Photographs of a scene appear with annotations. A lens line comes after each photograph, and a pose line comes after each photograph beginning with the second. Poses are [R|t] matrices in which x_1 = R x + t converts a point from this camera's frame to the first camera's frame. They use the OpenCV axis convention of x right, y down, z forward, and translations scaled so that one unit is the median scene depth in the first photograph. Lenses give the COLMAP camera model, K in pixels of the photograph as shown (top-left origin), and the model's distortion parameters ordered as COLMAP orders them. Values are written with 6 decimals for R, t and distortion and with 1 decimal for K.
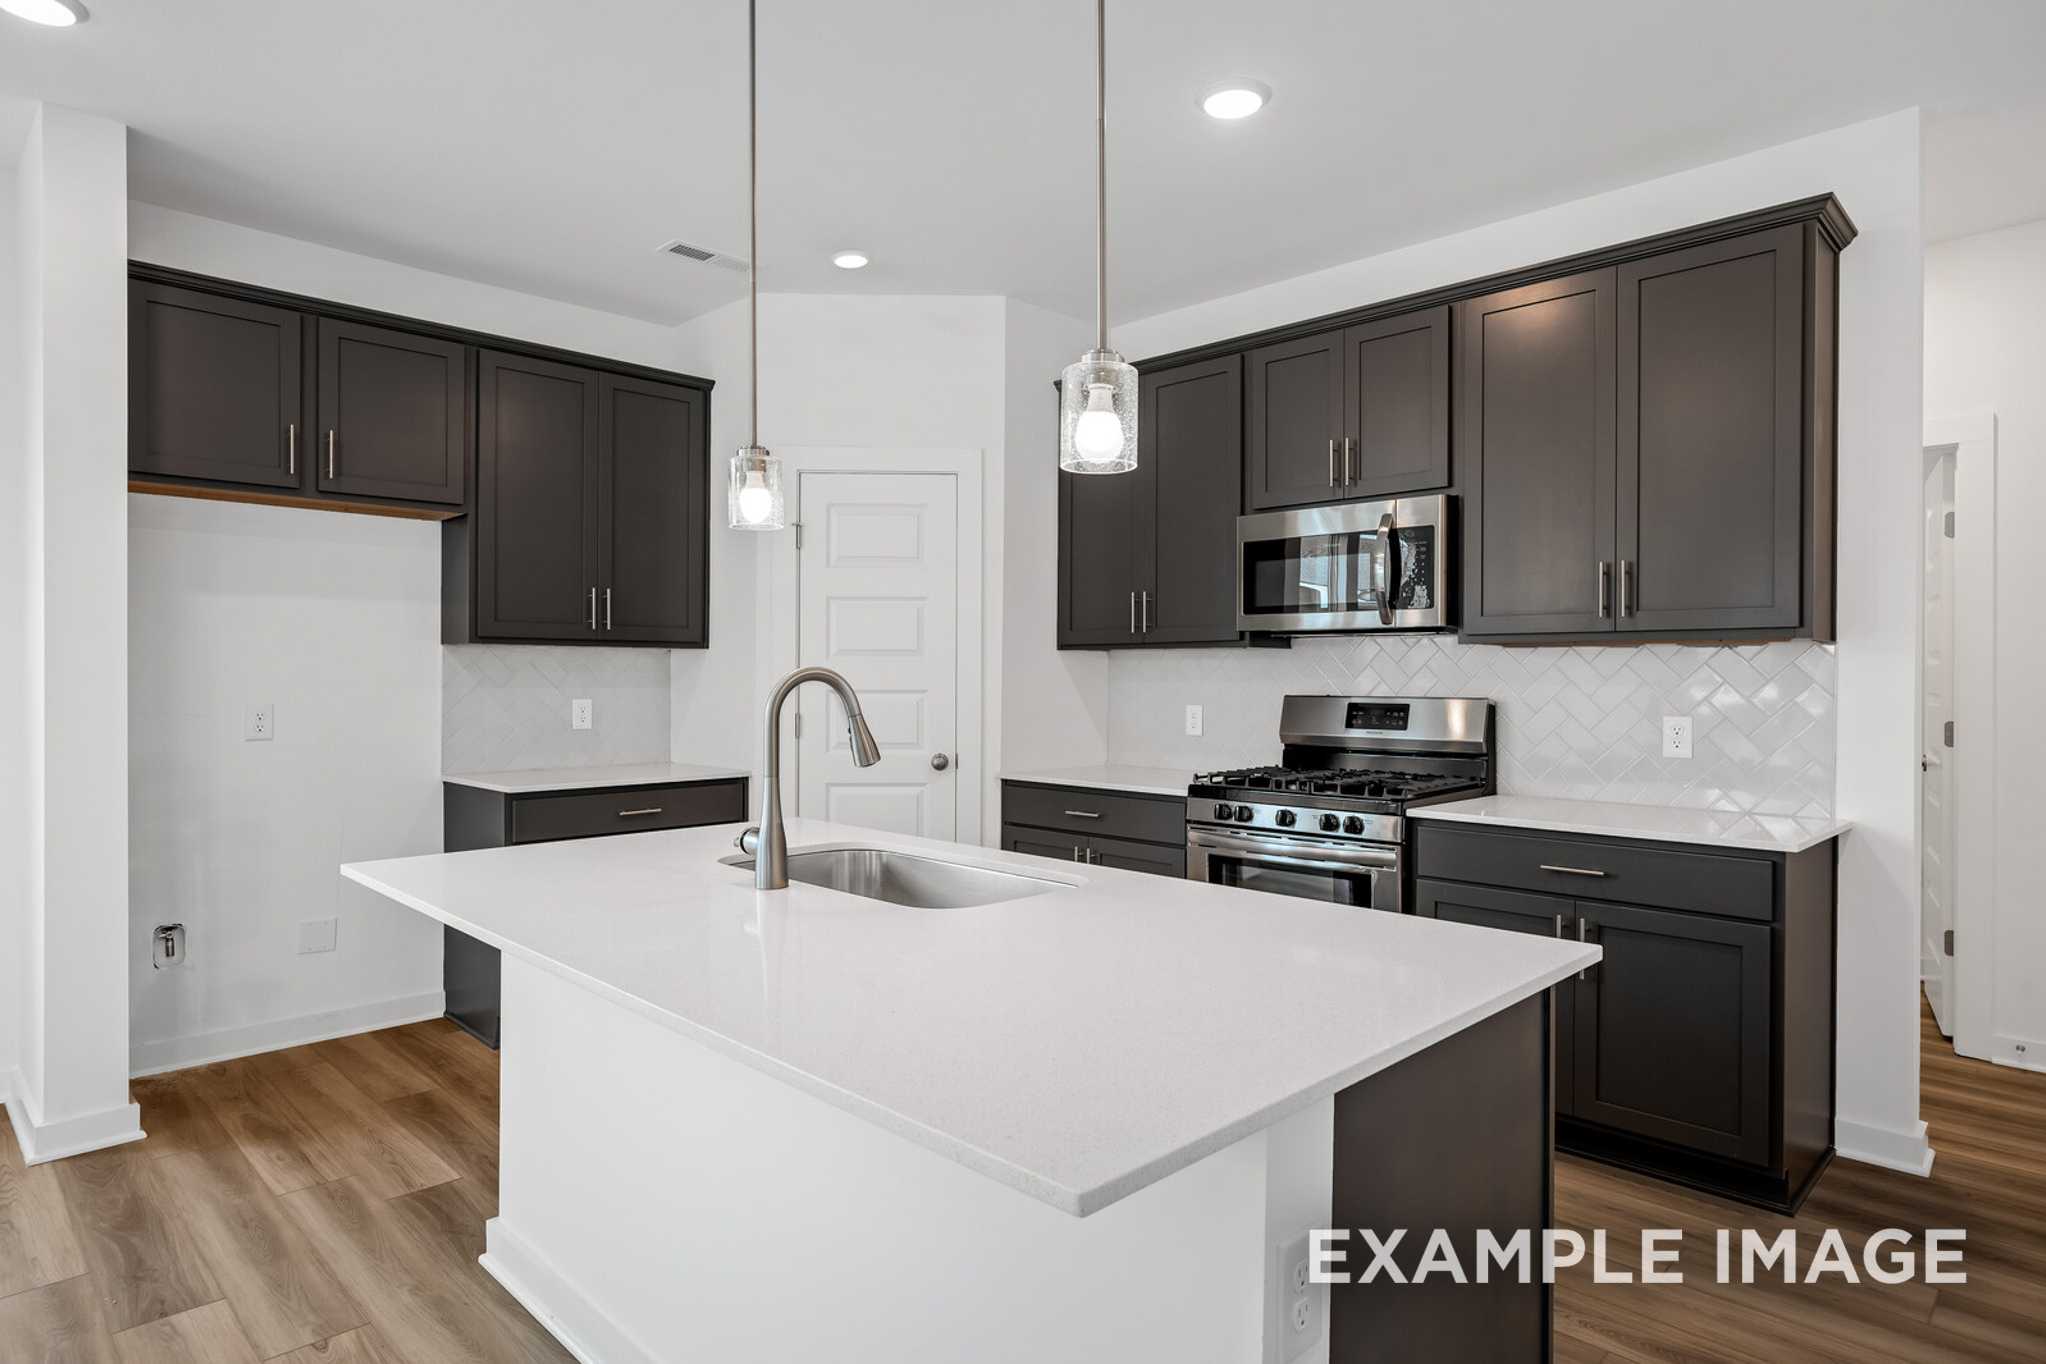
lens RADIAL K [[1109.0, 0, 1031.0], [0, 1109.0, 682.8], [0, 0, 1]] dist [0.000879, 0.000472]
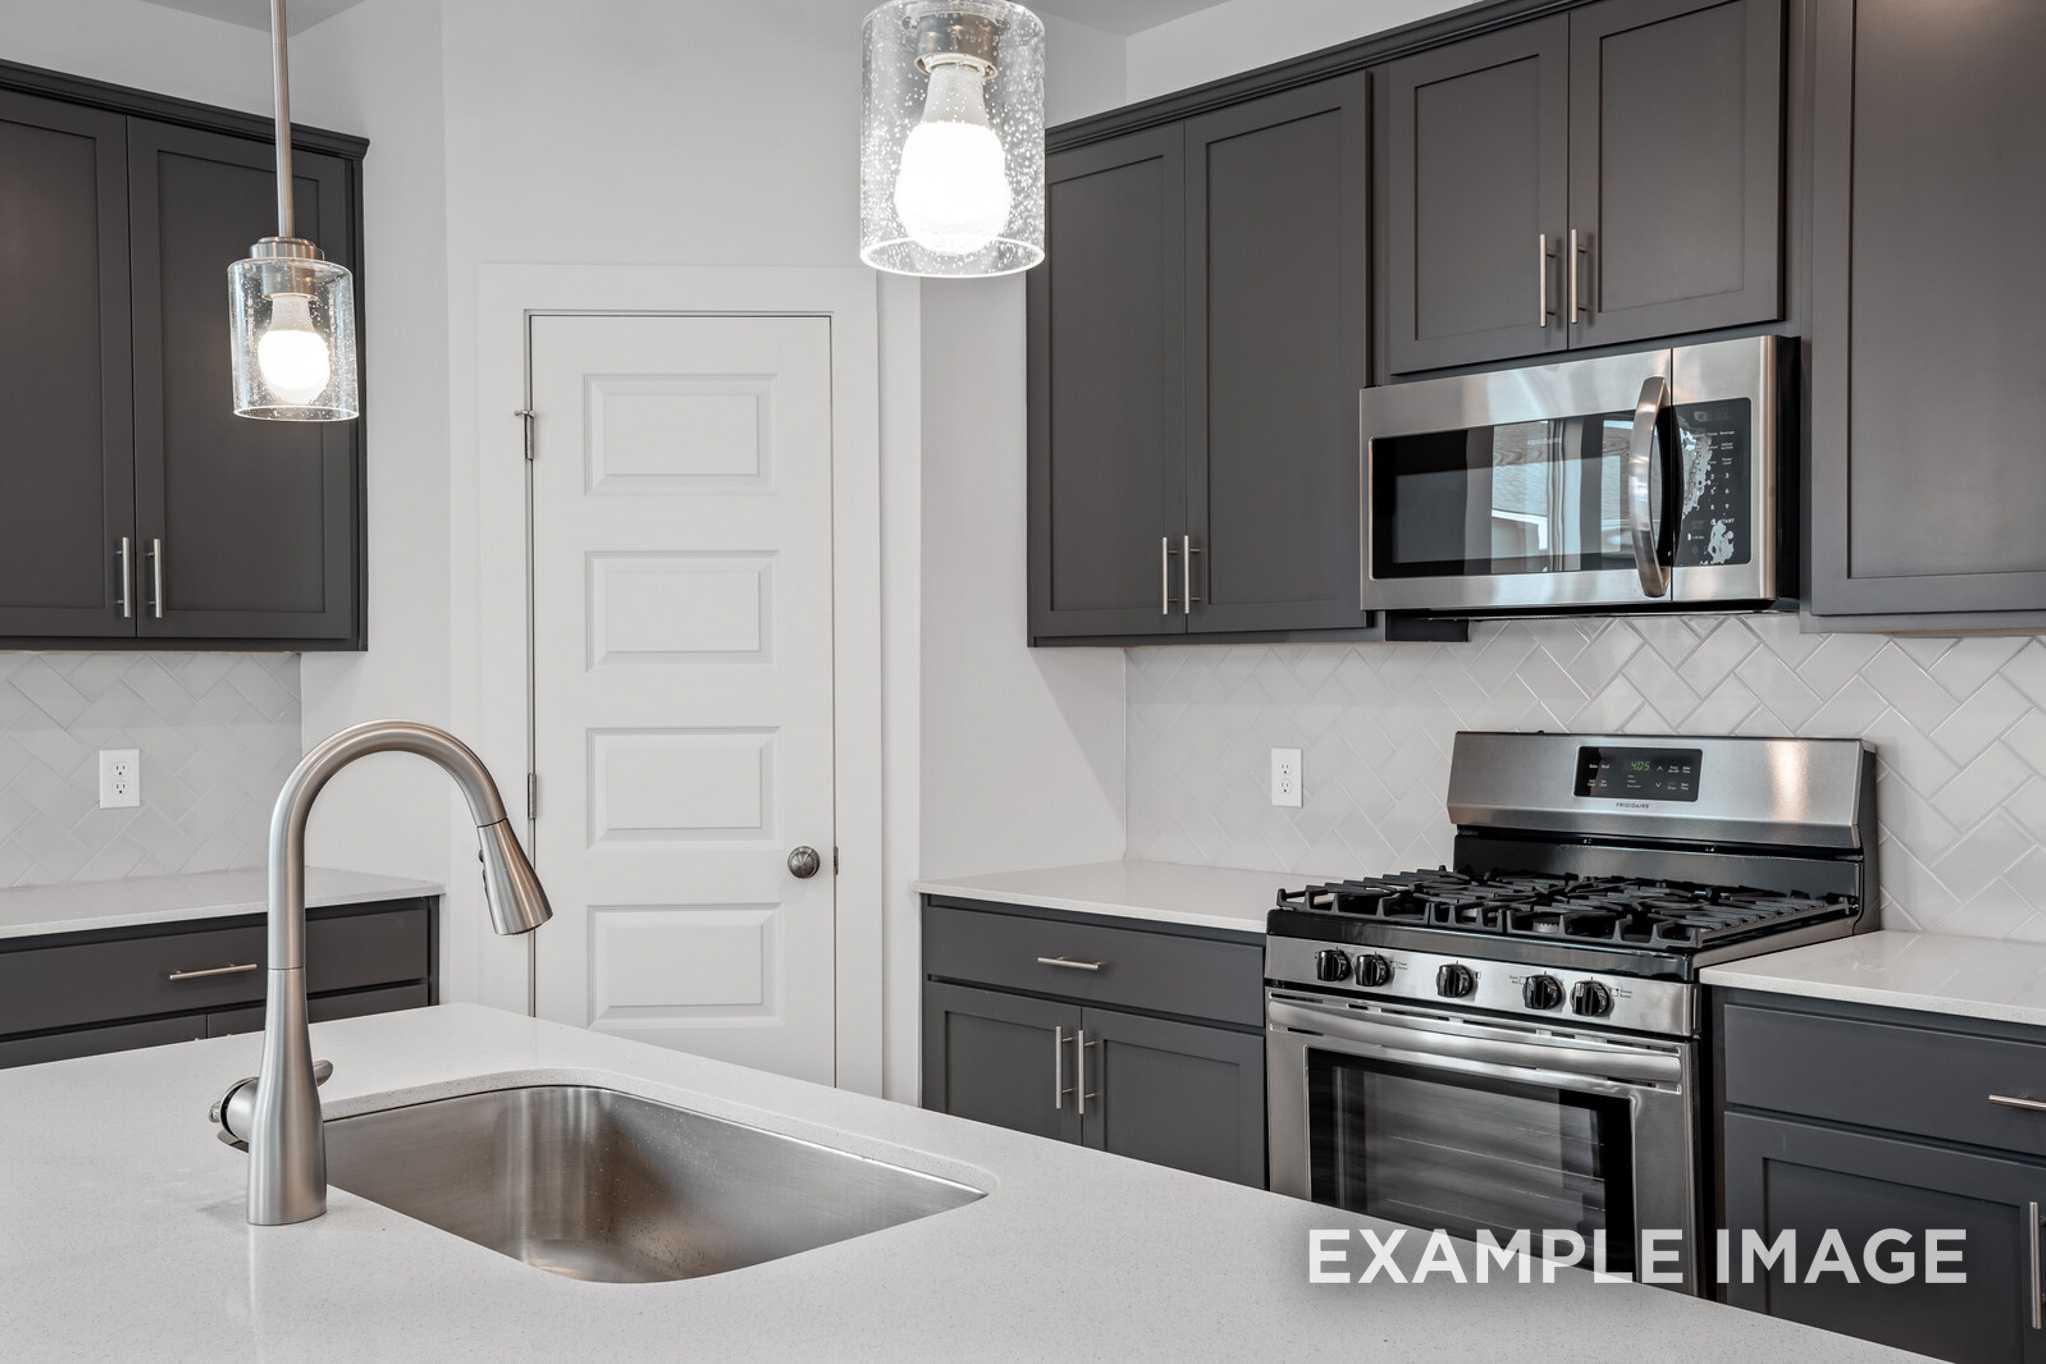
lens RADIAL K [[1887.0, 0, 1023.0], [0, 1887.0, 682.0], [0, 0, 1]] dist [0.078427, 0.001549]
pose [[0.999875, -0.010141, -0.012146, 0.040450], [0.010121, 0.999947, -0.001678, -0.014092], [0.012162, 0.001555, 0.999925, 0.120871]]
